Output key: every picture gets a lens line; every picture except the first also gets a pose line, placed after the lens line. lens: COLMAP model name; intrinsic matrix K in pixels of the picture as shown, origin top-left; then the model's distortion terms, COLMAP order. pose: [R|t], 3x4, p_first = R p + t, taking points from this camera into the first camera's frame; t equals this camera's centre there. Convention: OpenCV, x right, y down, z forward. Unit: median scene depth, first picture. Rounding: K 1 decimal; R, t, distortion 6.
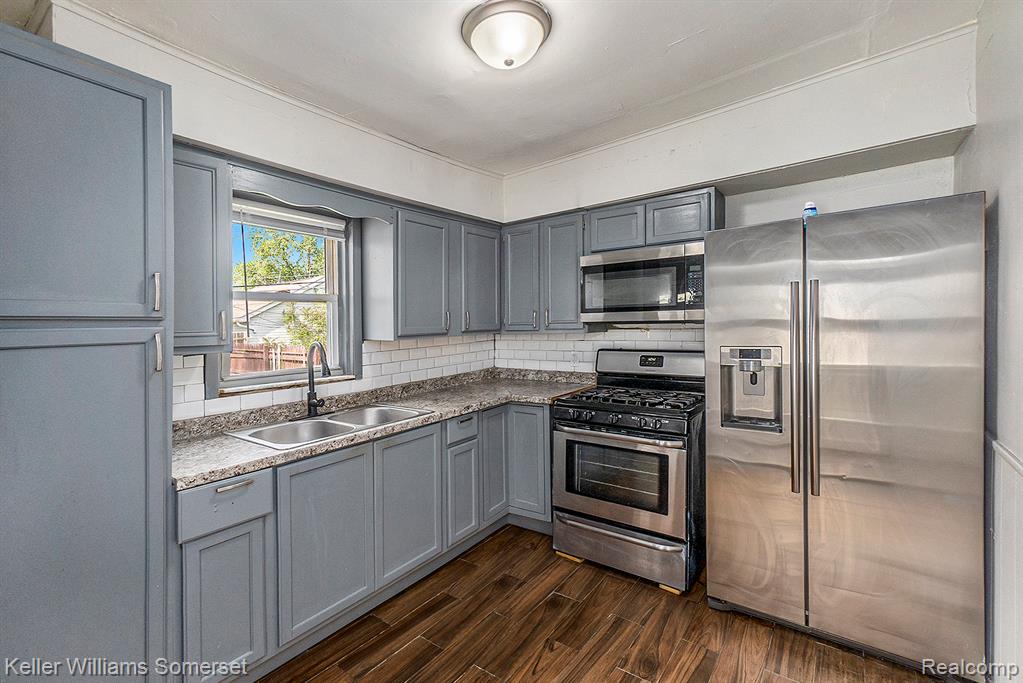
lens RADIAL K [[461.5, 0, 508.7], [0, 461.5, 326.7], [0, 0, 1]] dist [0.002480, 0.000893]
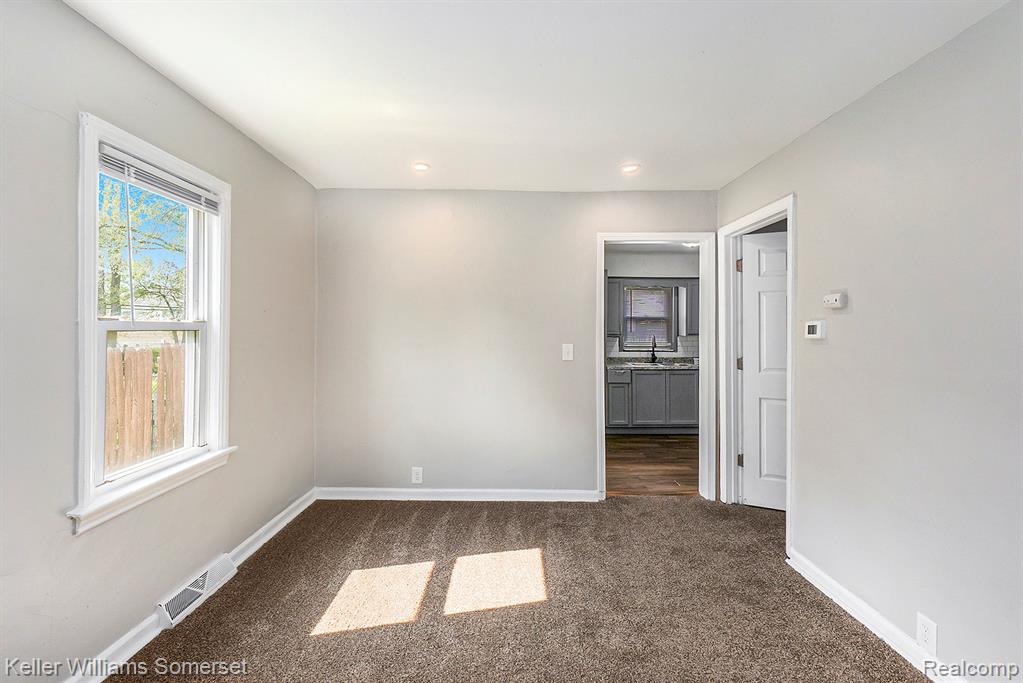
lens RADIAL K [[461.5, 0, 508.7], [0, 461.5, 326.7], [0, 0, 1]] dist [0.002480, 0.000893]
pose [[0.578406, 0.005882, -0.815728, 1.372213], [-0.010110, 0.999949, 0.000041, -0.016411], [0.815686, 0.008224, 0.578436, -1.362656]]
